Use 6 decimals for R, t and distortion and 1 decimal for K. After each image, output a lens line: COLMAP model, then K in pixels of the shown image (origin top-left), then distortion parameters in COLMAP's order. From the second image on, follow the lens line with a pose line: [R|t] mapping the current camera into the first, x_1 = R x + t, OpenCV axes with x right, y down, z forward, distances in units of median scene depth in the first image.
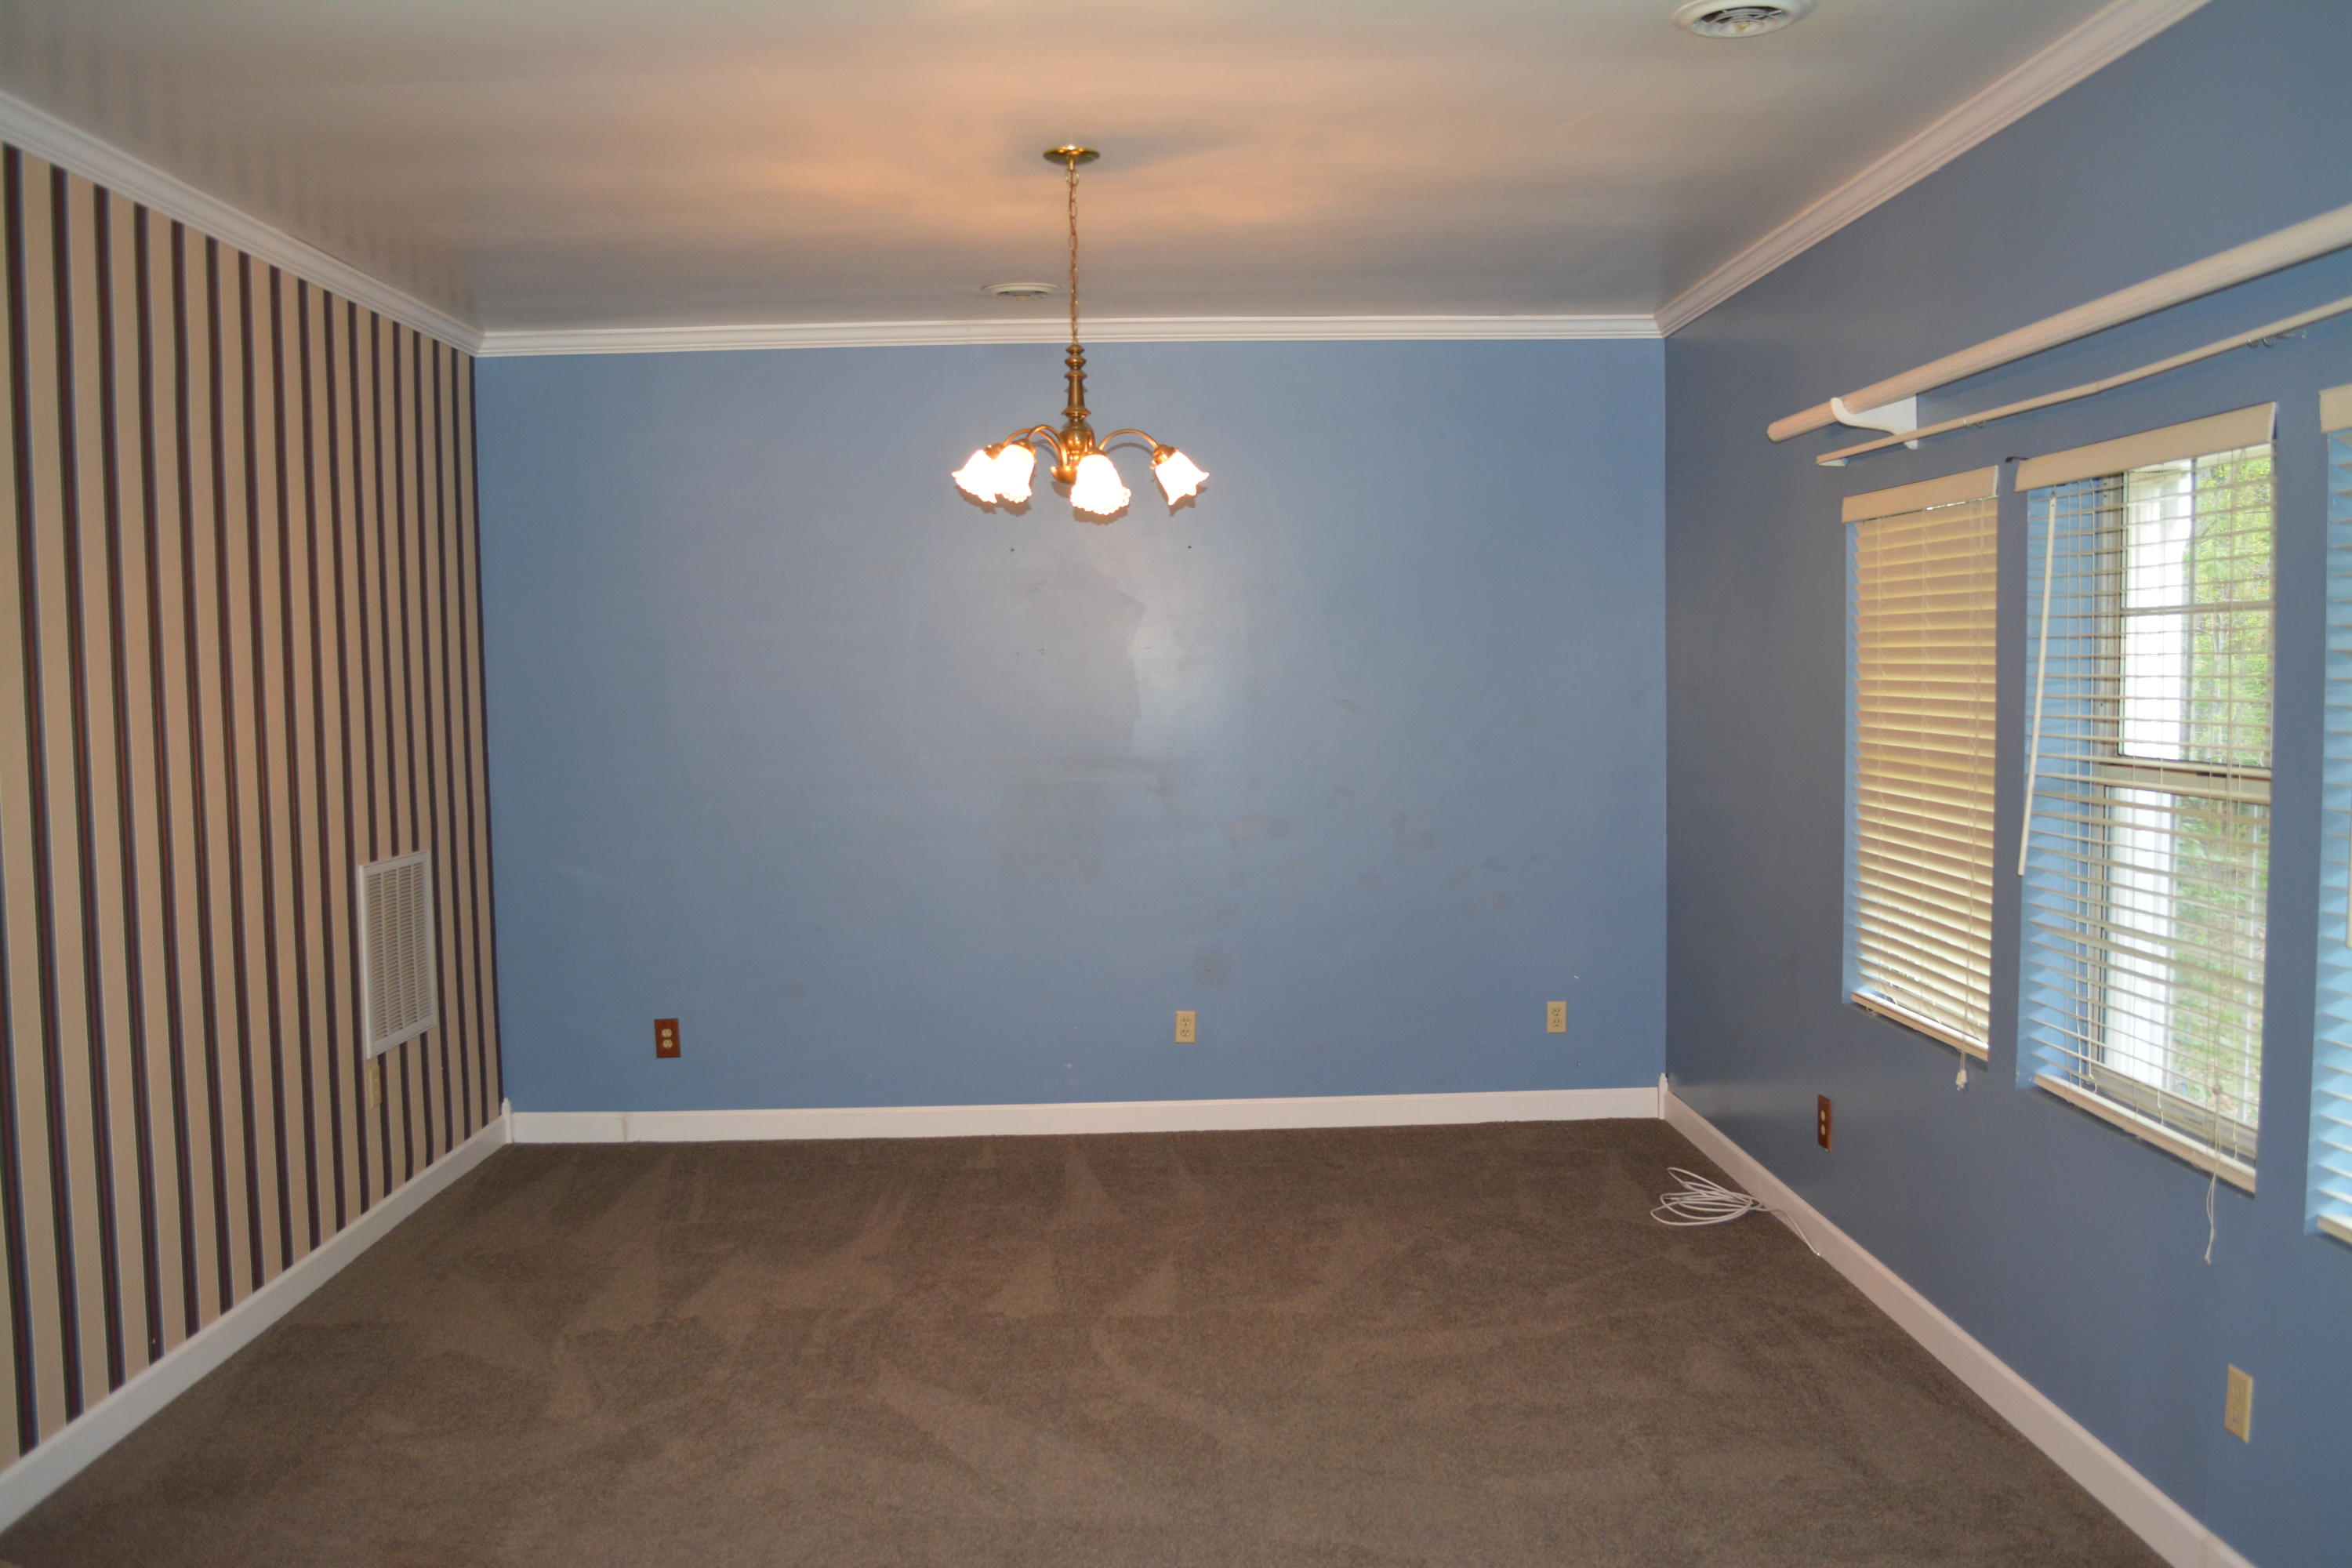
lens RADIAL K [[1968.8, 0, 1175.5], [0, 1968.8, 783.2], [0, 0, 1]] dist [-0.067580, 0.001277]
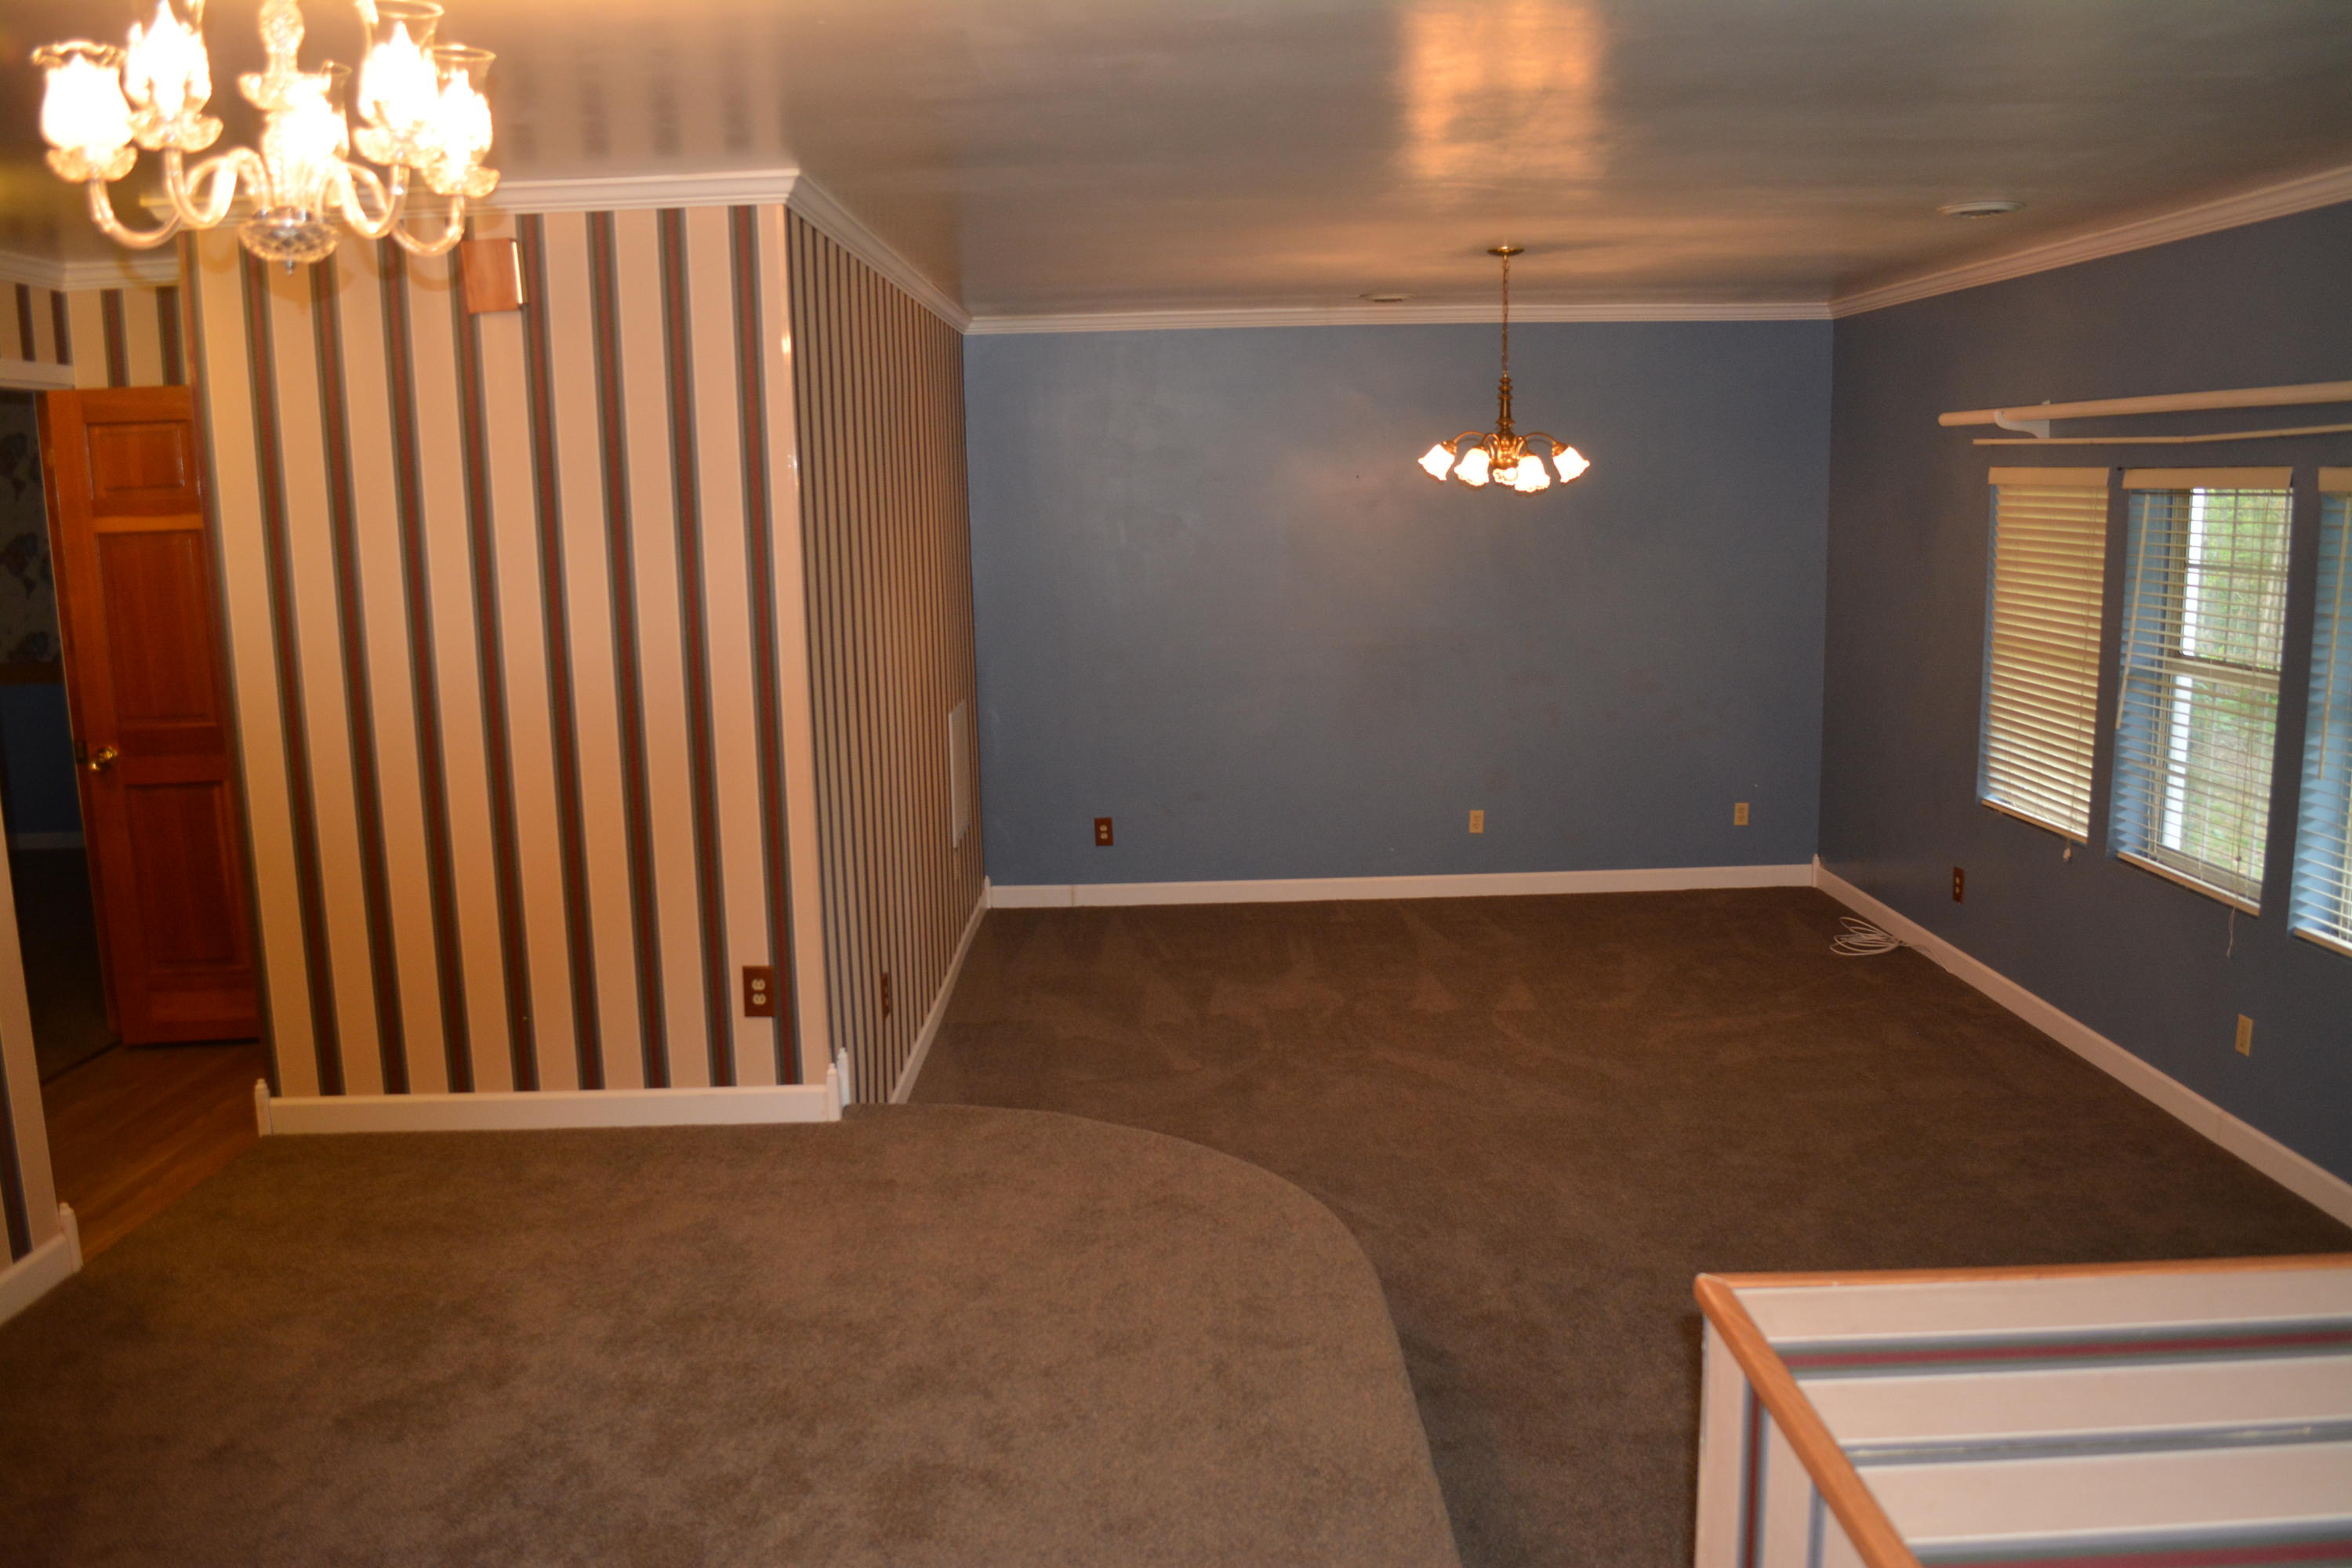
lens RADIAL K [[1842.4, 0, 1175.3], [0, 1842.4, 785.7], [0, 0, 1]] dist [-0.084709, 0.015614]
pose [[0.999857, -0.003367, -0.016572, -0.274719], [0.005073, 0.994565, 0.103996, -0.055601], [0.016132, -0.104065, 0.994440, -0.431942]]
